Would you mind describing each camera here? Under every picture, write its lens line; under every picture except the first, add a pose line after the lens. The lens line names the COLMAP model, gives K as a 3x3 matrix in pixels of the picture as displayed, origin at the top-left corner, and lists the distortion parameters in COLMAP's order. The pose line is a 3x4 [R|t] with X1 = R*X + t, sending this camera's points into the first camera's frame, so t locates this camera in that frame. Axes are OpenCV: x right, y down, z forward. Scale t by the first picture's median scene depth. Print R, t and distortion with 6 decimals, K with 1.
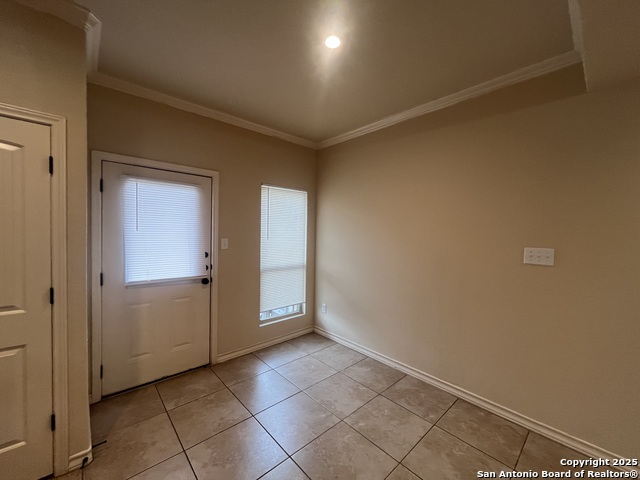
lens RADIAL K [[257.6, 0, 318.9], [0, 257.6, 240.6], [0, 0, 1]] dist [-0.001143, -0.000132]
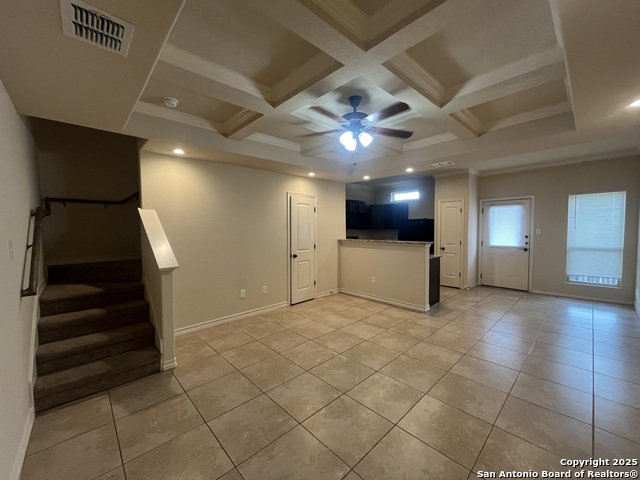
lens RADIAL K [[257.6, 0, 318.9], [0, 257.6, 240.6], [0, 0, 1]] dist [-0.001143, -0.000132]
pose [[0.014361, 0.030440, -0.999433, 1.545155], [-0.015038, 0.999430, 0.030224, 0.046988], [0.999784, 0.014595, 0.014810, -0.667441]]
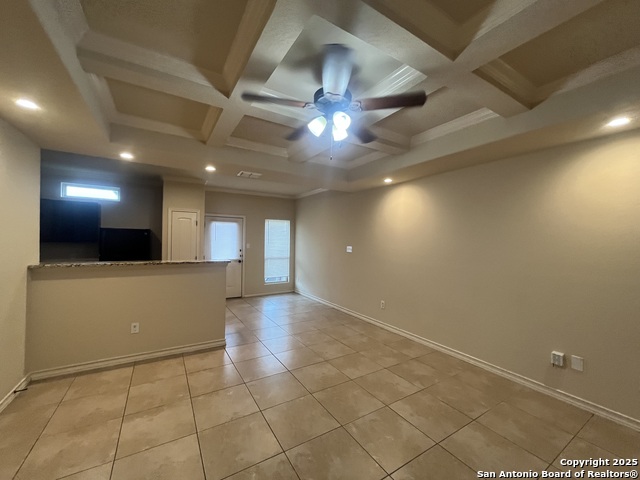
lens RADIAL K [[257.6, 0, 318.9], [0, 257.6, 240.6], [0, 0, 1]] dist [-0.001143, -0.000132]
pose [[0.981756, -0.005750, -0.190056, 0.716629], [0.000012, 0.999544, -0.030180, 0.035086], [0.190143, 0.029627, 0.981309, -1.184455]]
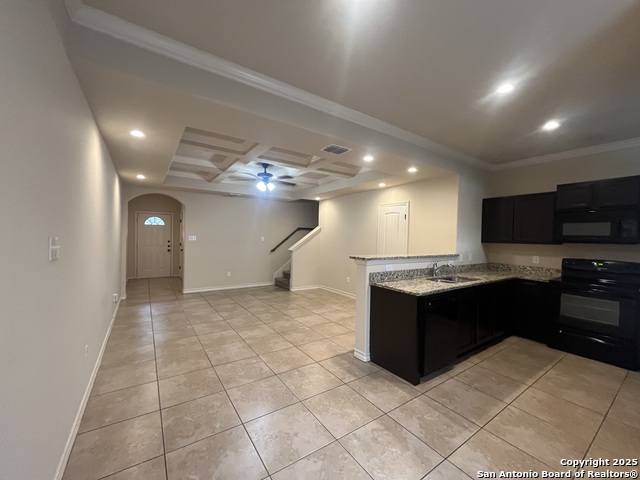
lens RADIAL K [[257.6, 0, 318.9], [0, 257.6, 240.6], [0, 0, 1]] dist [-0.001143, -0.000132]
pose [[-0.988980, -0.043239, 0.141596, 0.027845], [-0.037554, 0.998387, 0.042577, -0.011969], [-0.143208, 0.036791, -0.989009, 1.083030]]
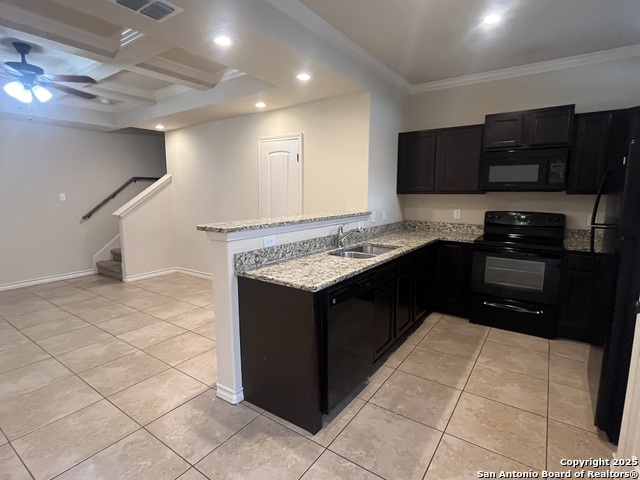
lens RADIAL K [[332.9, 0, 317.5], [0, 332.9, 238.4], [0, 0, 1]] dist [-0.000457, -0.000345]
pose [[-0.976271, 0.012029, -0.216217, -0.055325], [-0.023380, 0.986764, 0.160466, -0.005224], [0.215286, 0.161714, -0.963068, 0.786240]]
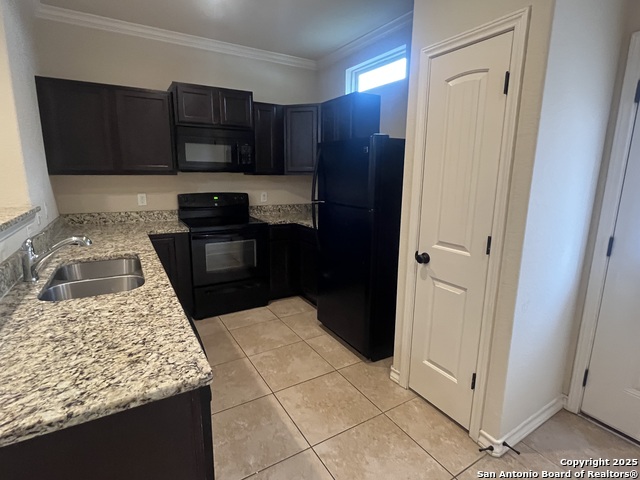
lens RADIAL K [[332.1, 0, 319.0], [0, 332.1, 236.4], [0, 0, 1]] dist [-0.001777, -0.000326]
pose [[-0.196639, 0.167077, -0.966136, 0.069638], [-0.037457, 0.983375, 0.177682, 0.004851], [0.979760, 0.071127, -0.187111, 0.340166]]
